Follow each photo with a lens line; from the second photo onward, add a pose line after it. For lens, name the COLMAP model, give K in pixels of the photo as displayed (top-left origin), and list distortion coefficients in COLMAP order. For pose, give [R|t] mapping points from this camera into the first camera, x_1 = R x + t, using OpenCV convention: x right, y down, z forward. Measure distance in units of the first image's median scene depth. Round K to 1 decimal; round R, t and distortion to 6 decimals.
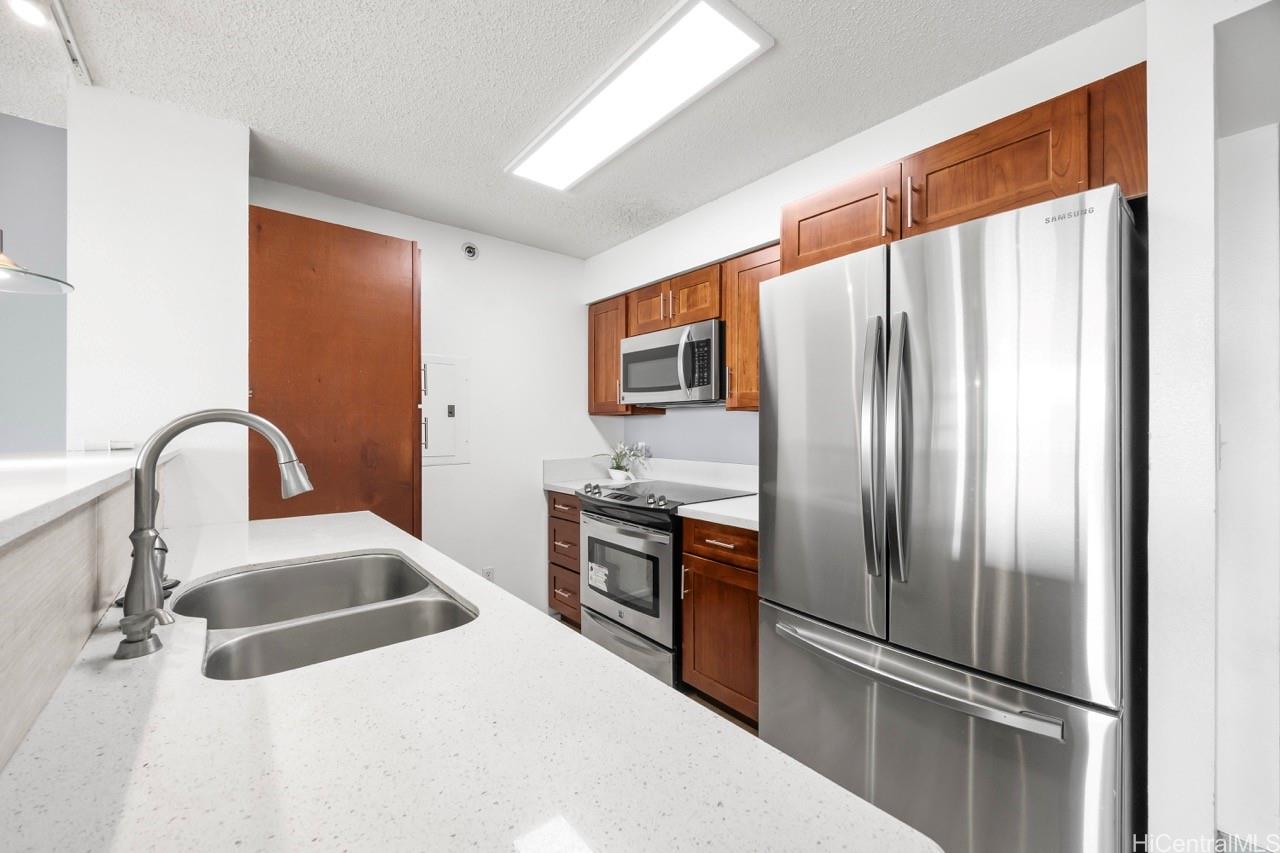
lens RADIAL K [[497.0, 0, 641.3], [0, 497.0, 432.7], [0, 0, 1]] dist [-0.001518, -0.000065]
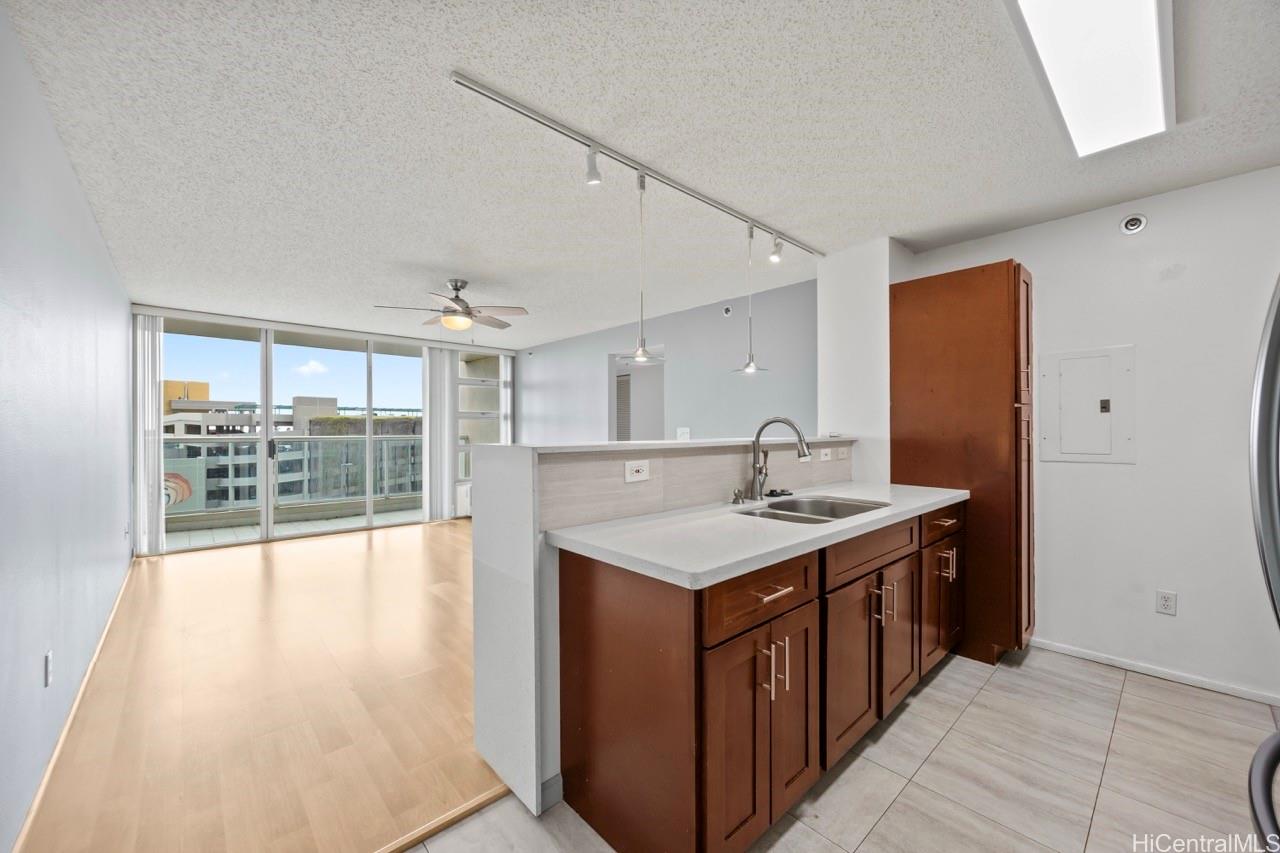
lens RADIAL K [[493.4, 0, 637.1], [0, 493.4, 420.2], [0, 0, 1]] dist [-0.000582, 0.000029]
pose [[0.037367, -0.016681, -0.999162, 0.630244], [-0.005777, 0.999840, -0.016908, 0.004682], [0.999285, 0.006404, 0.037264, 0.114993]]
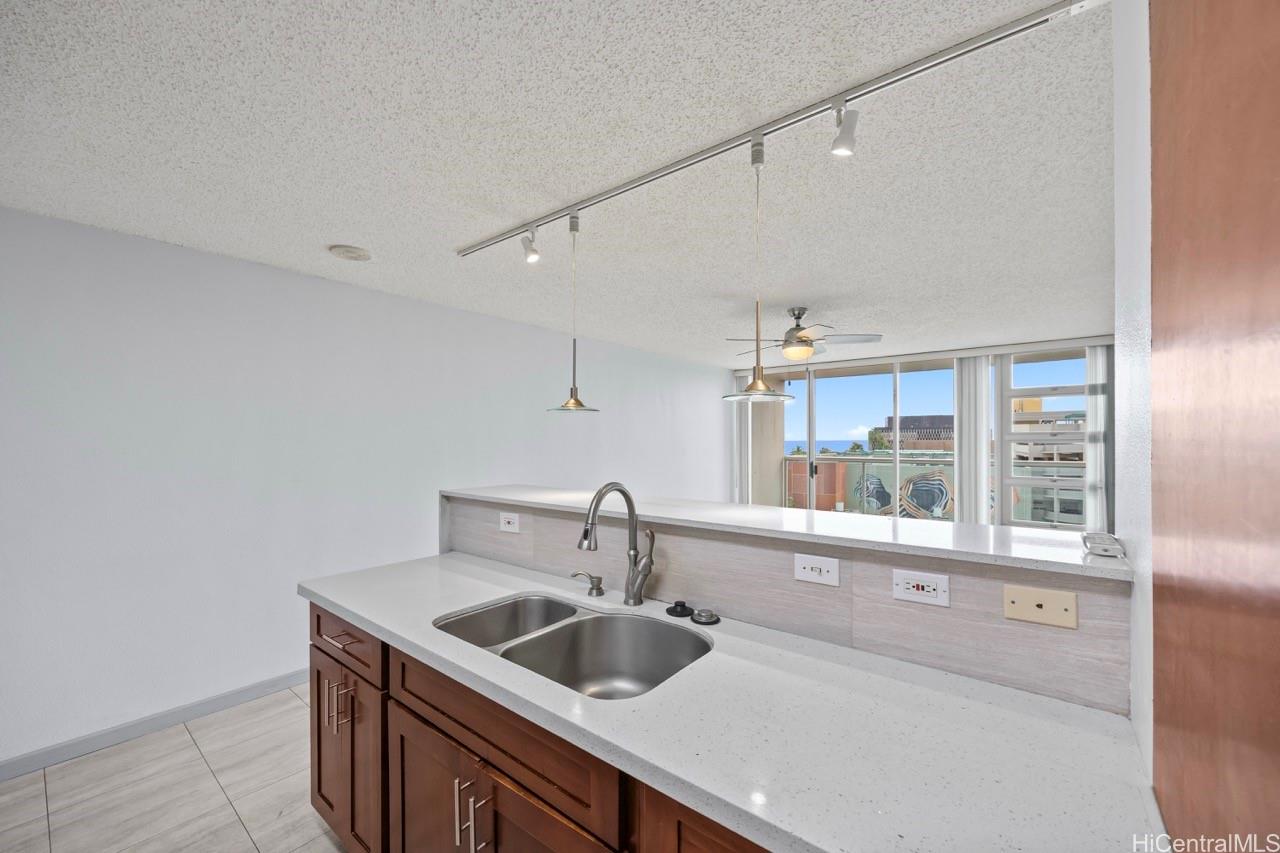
lens RADIAL K [[497.0, 0, 641.3], [0, 497.0, 432.7], [0, 0, 1]] dist [-0.001518, -0.000065]
pose [[-0.979857, -0.001861, -0.199692, -0.250625], [-0.000685, 0.999982, -0.005961, -0.080503], [0.199699, -0.005704, -0.979841, 1.070169]]
